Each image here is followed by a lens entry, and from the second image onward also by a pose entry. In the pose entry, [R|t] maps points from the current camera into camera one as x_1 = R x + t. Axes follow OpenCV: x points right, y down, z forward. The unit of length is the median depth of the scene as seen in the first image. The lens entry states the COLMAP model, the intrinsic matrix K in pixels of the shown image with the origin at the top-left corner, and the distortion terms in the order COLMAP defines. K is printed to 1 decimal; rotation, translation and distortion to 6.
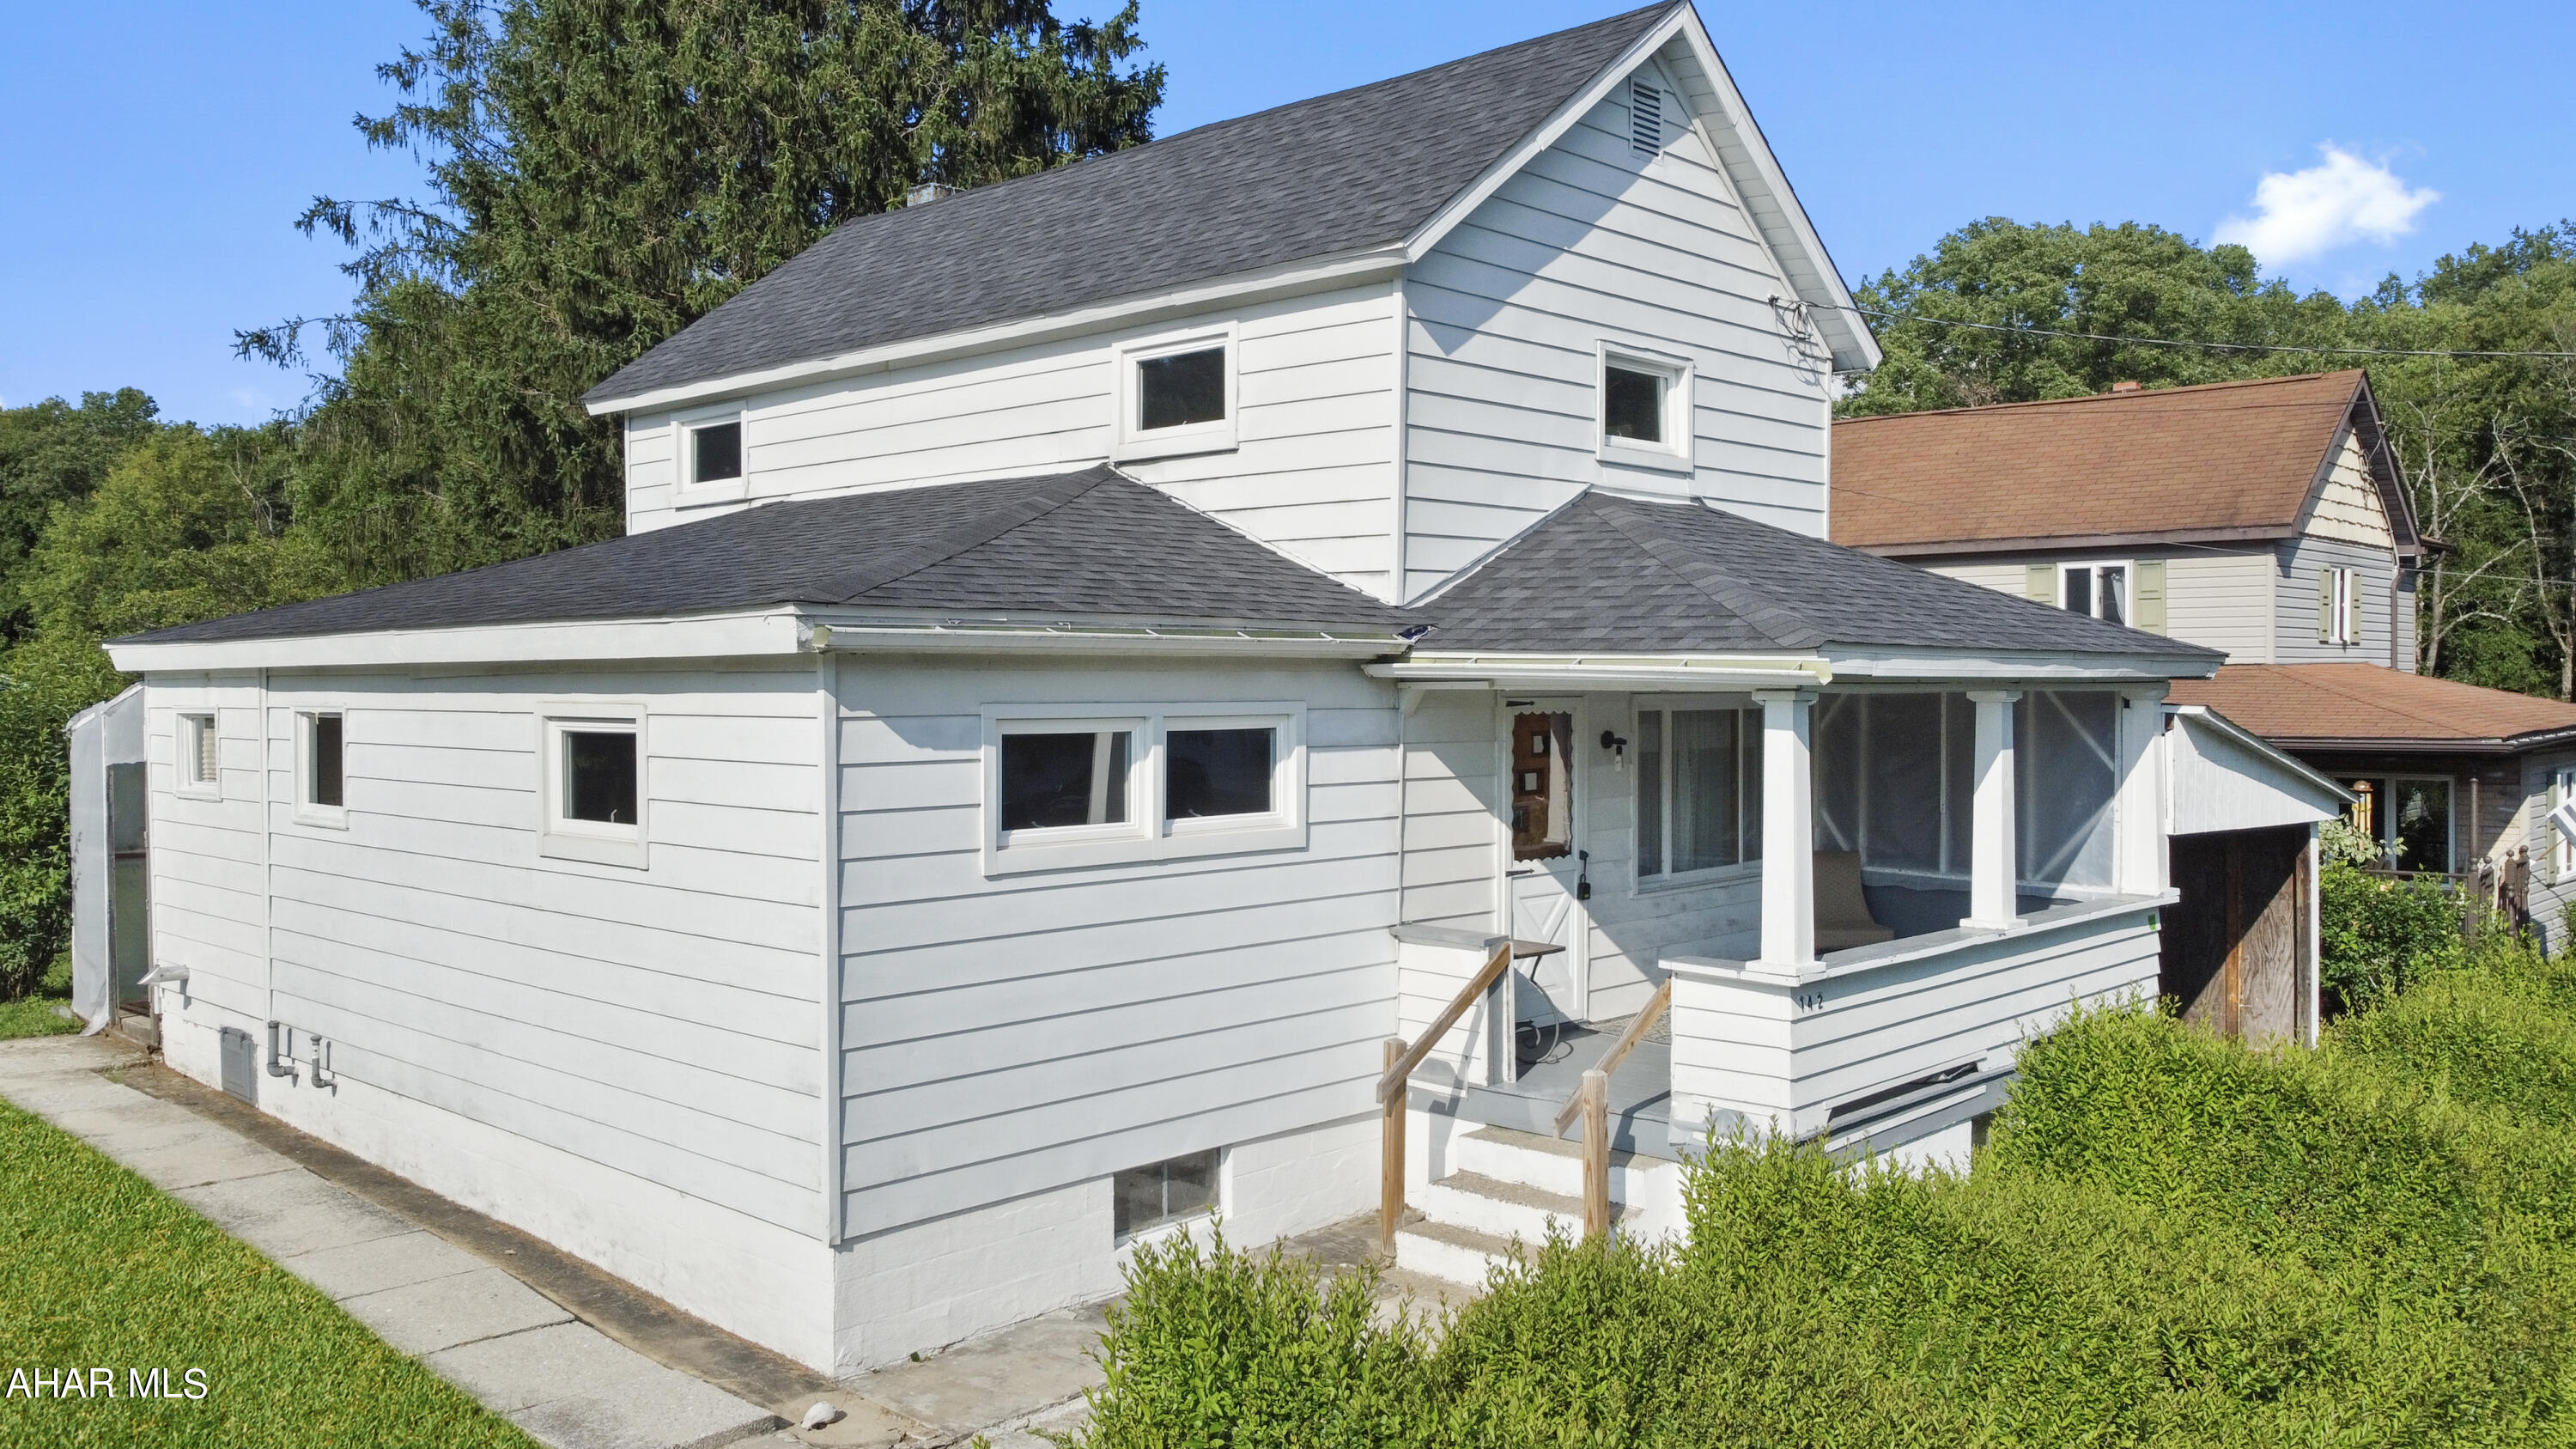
lens RADIAL K [[1991.2, 0, 1281.9], [0, 1991.2, 685.6], [0, 0, 1]] dist [-0.006914, 0.001772]
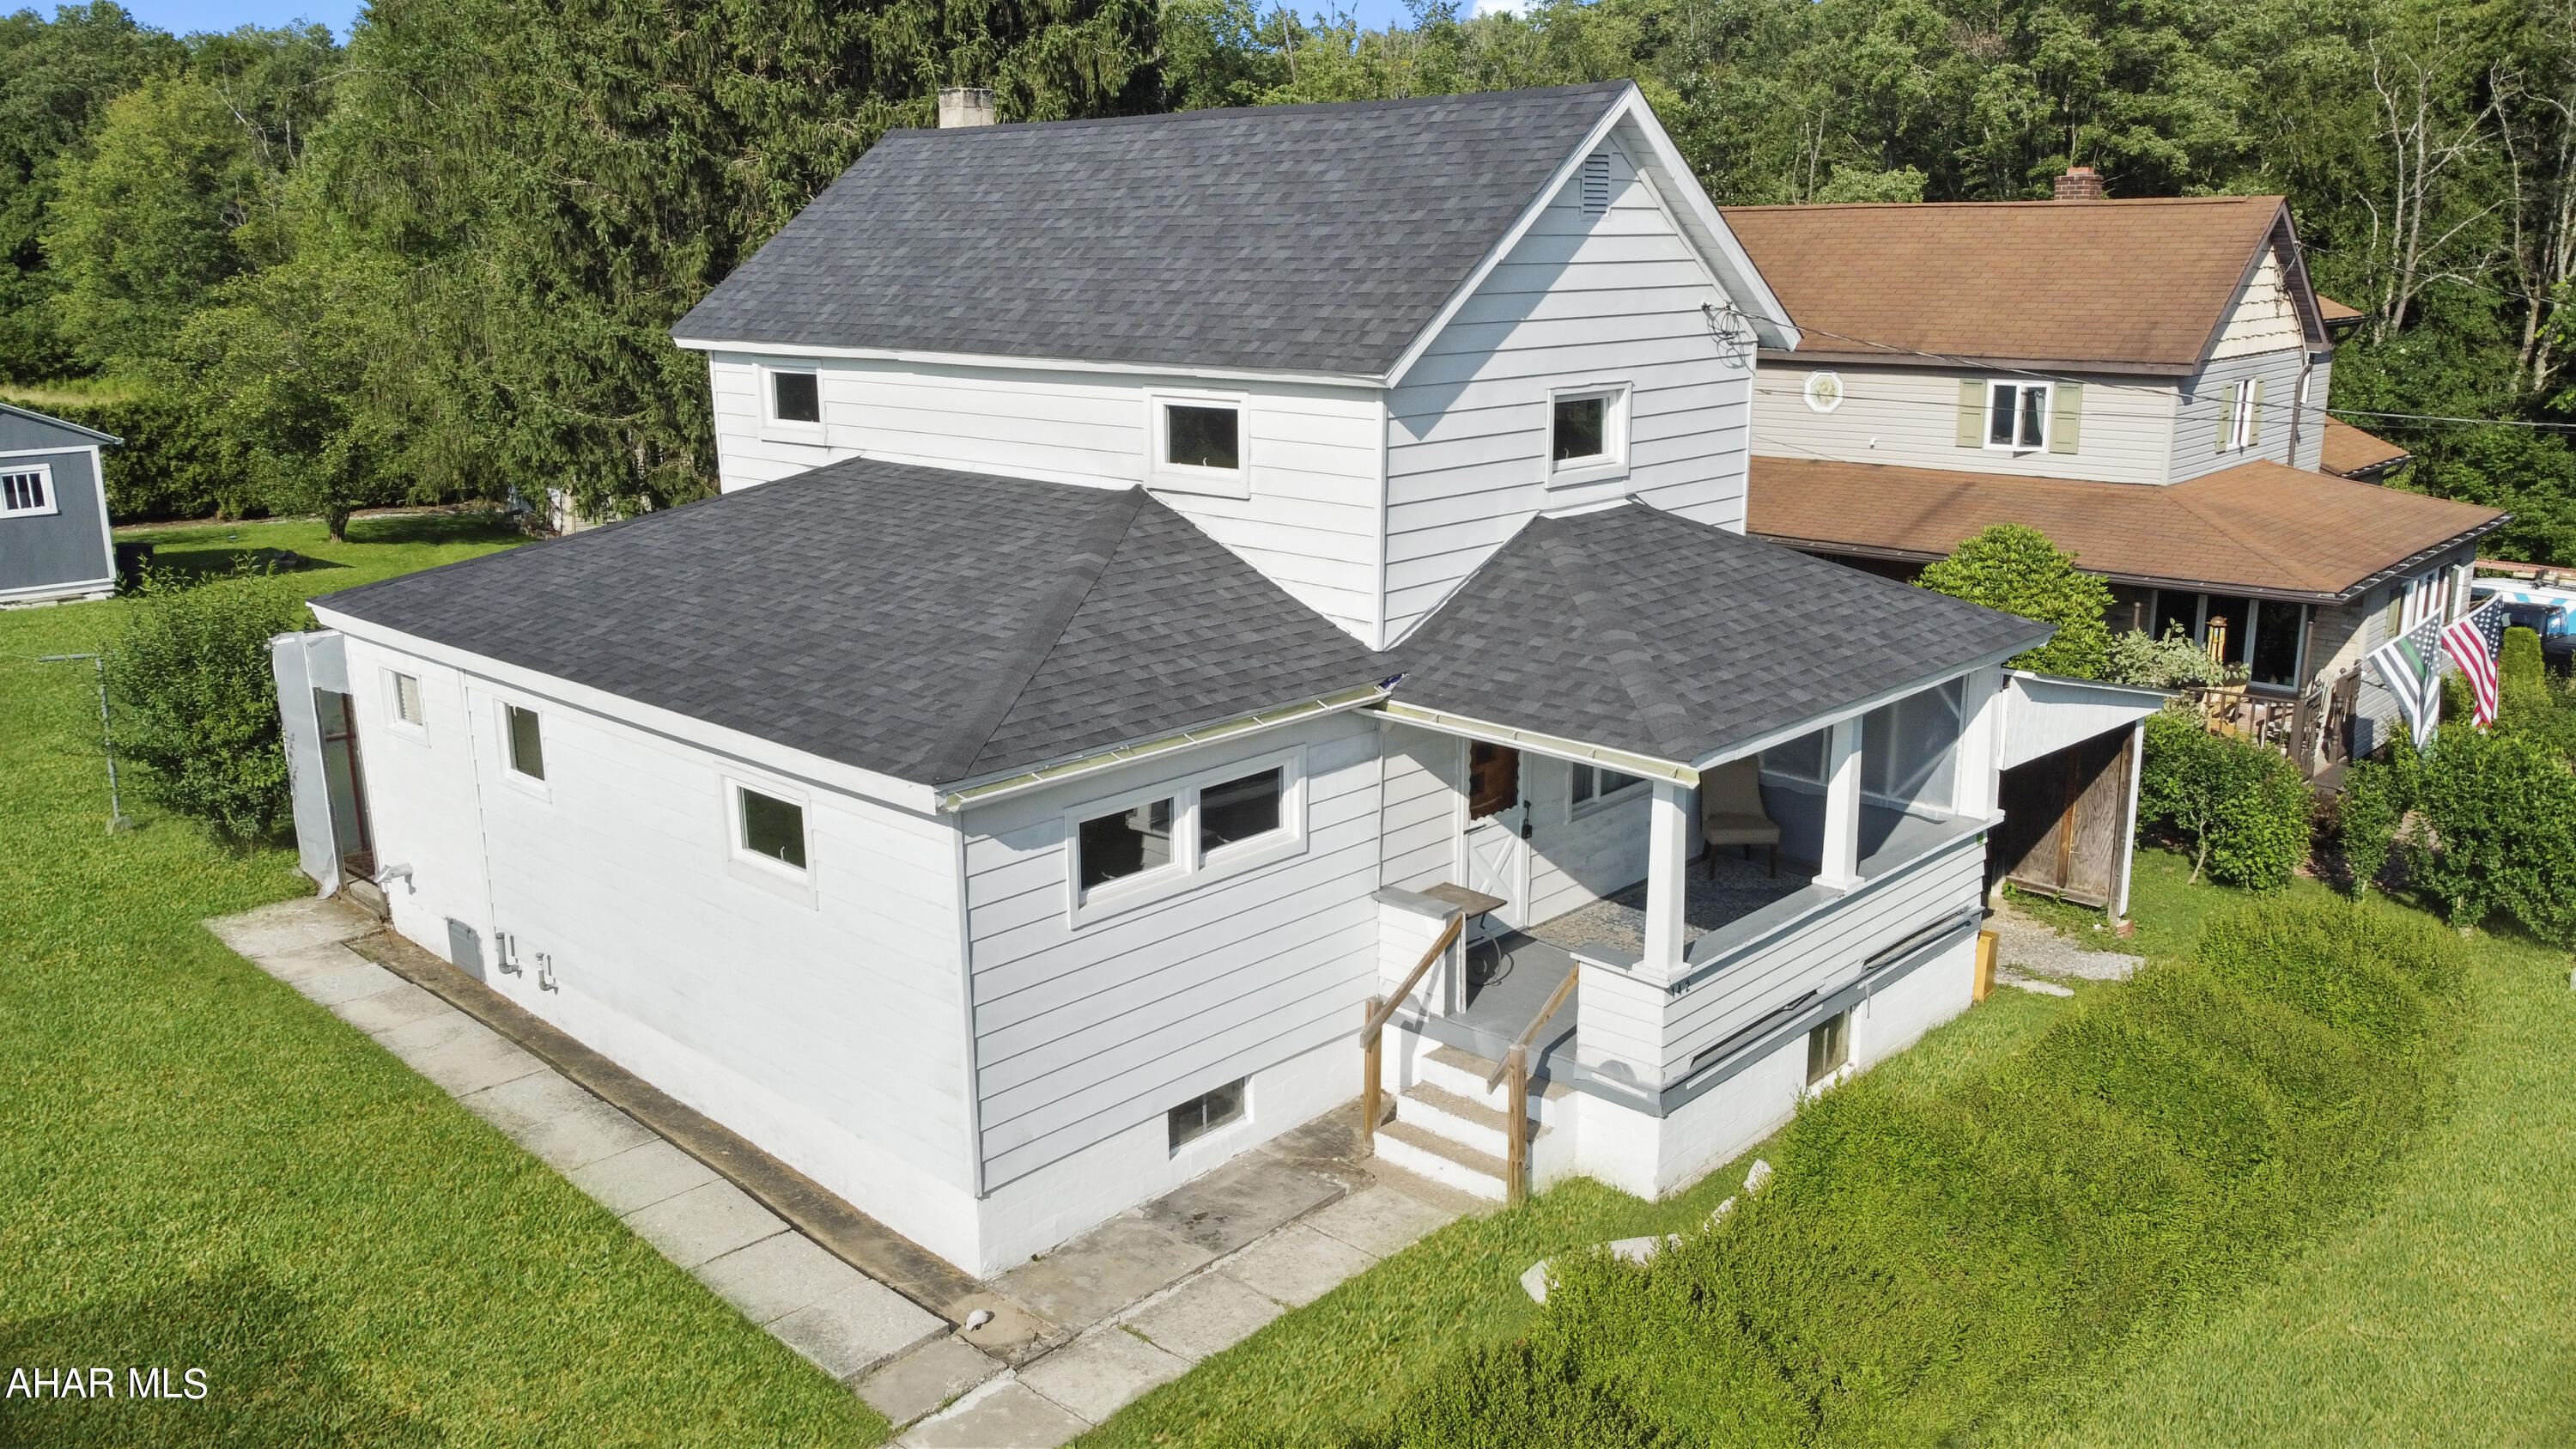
lens RADIAL K [[1969.8, 0, 1288.0], [0, 1969.8, 724.5], [0, 0, 1]] dist [-0.005467, -0.006538]
pose [[0.999972, -0.007511, -0.000123, 0.000511], [0.007328, 0.971748, 0.235907, -0.262677], [-0.001653, -0.235901, 0.971776, -0.203674]]
